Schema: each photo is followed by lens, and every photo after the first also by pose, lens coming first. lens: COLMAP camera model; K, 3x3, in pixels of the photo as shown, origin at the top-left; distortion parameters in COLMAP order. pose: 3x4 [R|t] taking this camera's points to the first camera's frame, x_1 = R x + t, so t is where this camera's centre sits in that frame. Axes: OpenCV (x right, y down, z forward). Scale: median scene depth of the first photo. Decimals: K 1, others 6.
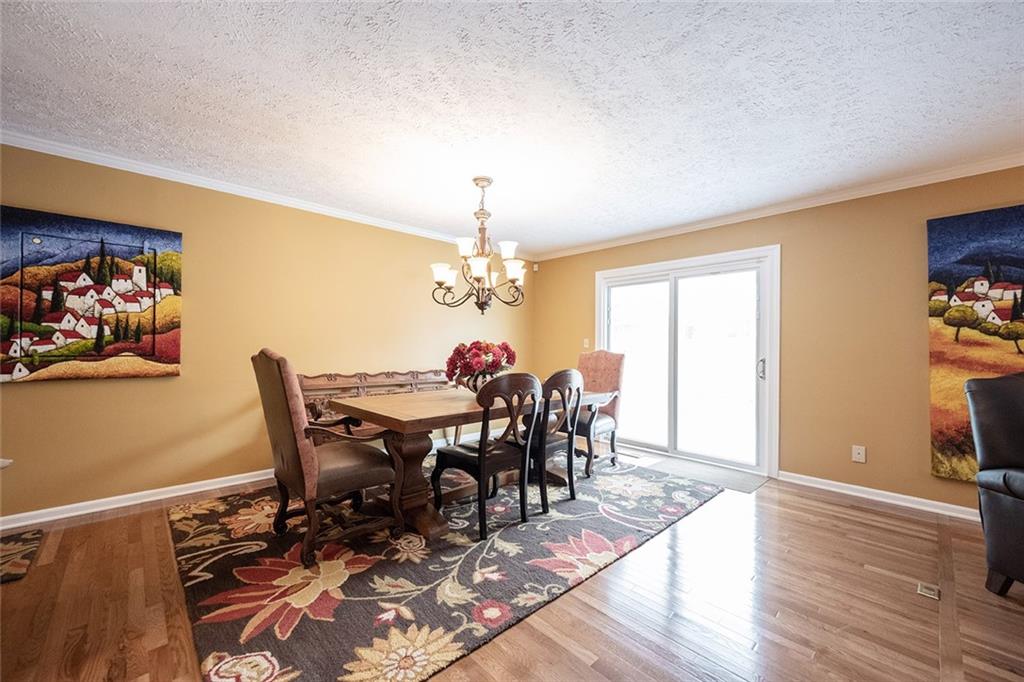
lens RADIAL K [[400.9, 0, 513.5], [0, 400.9, 340.7], [0, 0, 1]] dist [-0.002448, 0.000007]
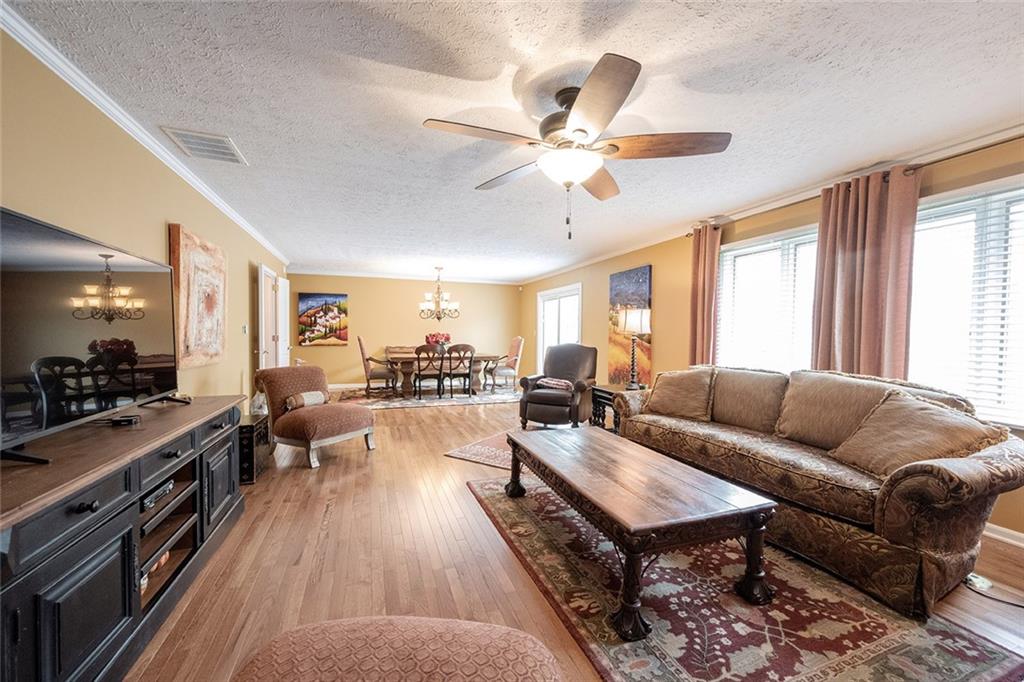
lens RADIAL K [[400.9, 0, 513.0], [0, 400.9, 344.1], [0, 0, 1]] dist [-0.002448, 0.000007]
pose [[0.914568, 0.008508, -0.404342, 1.485588], [0.005156, 0.999452, 0.032692, -0.006762], [0.404399, -0.031984, 0.914023, -1.201595]]
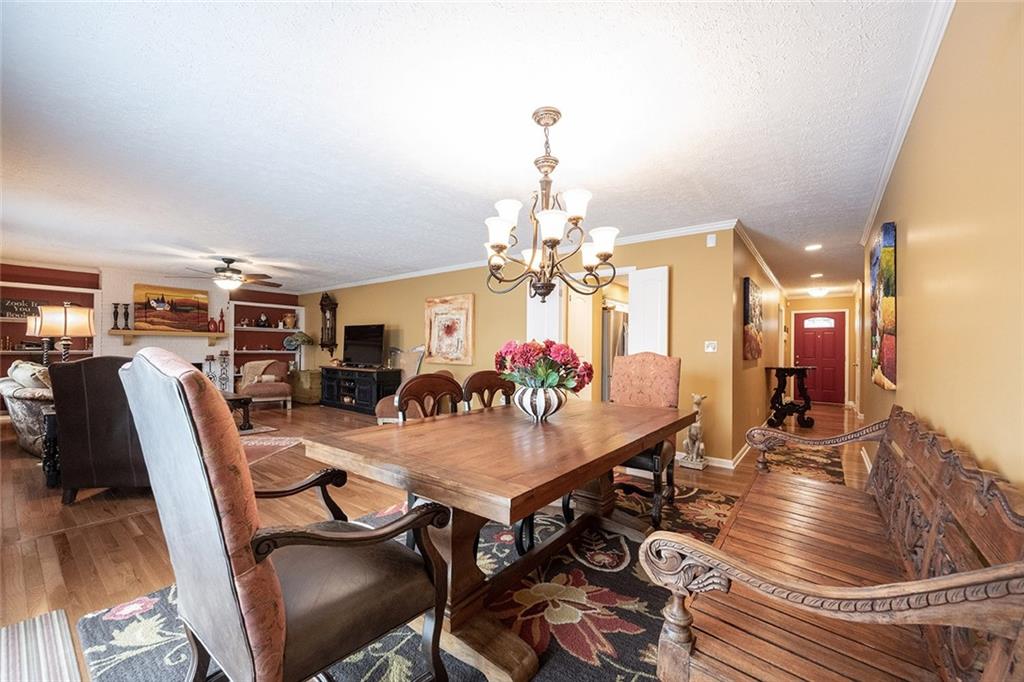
lens RADIAL K [[400.9, 0, 509.8], [0, 400.9, 347.9], [0, 0, 1]] dist [-0.002448, 0.000007]
pose [[-0.989002, -0.024884, -0.145793, 0.093515], [-0.022698, 0.999604, -0.016638, 0.032174], [0.146150, -0.013146, -0.989175, 1.866315]]
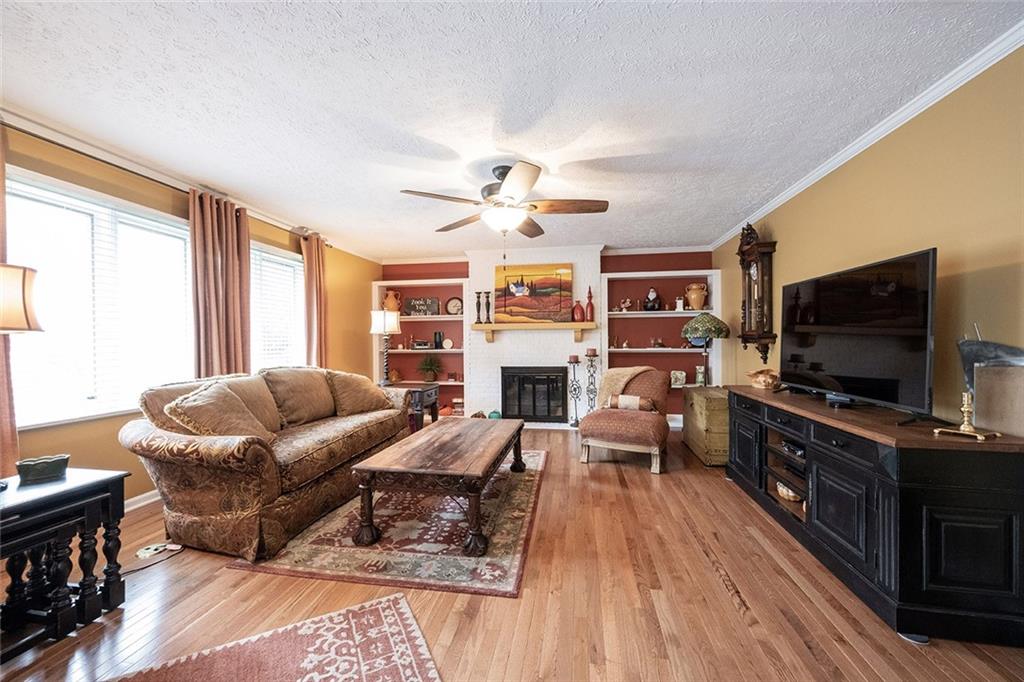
lens RADIAL K [[400.9, 0, 509.1], [0, 400.9, 344.7], [0, 0, 1]] dist [-0.002448, 0.000007]
pose [[-0.594464, -0.018833, 0.803902, 0.400918], [-0.012188, 0.999822, 0.014410, 0.007371], [-0.804030, -0.001232, -0.594588, 0.168776]]
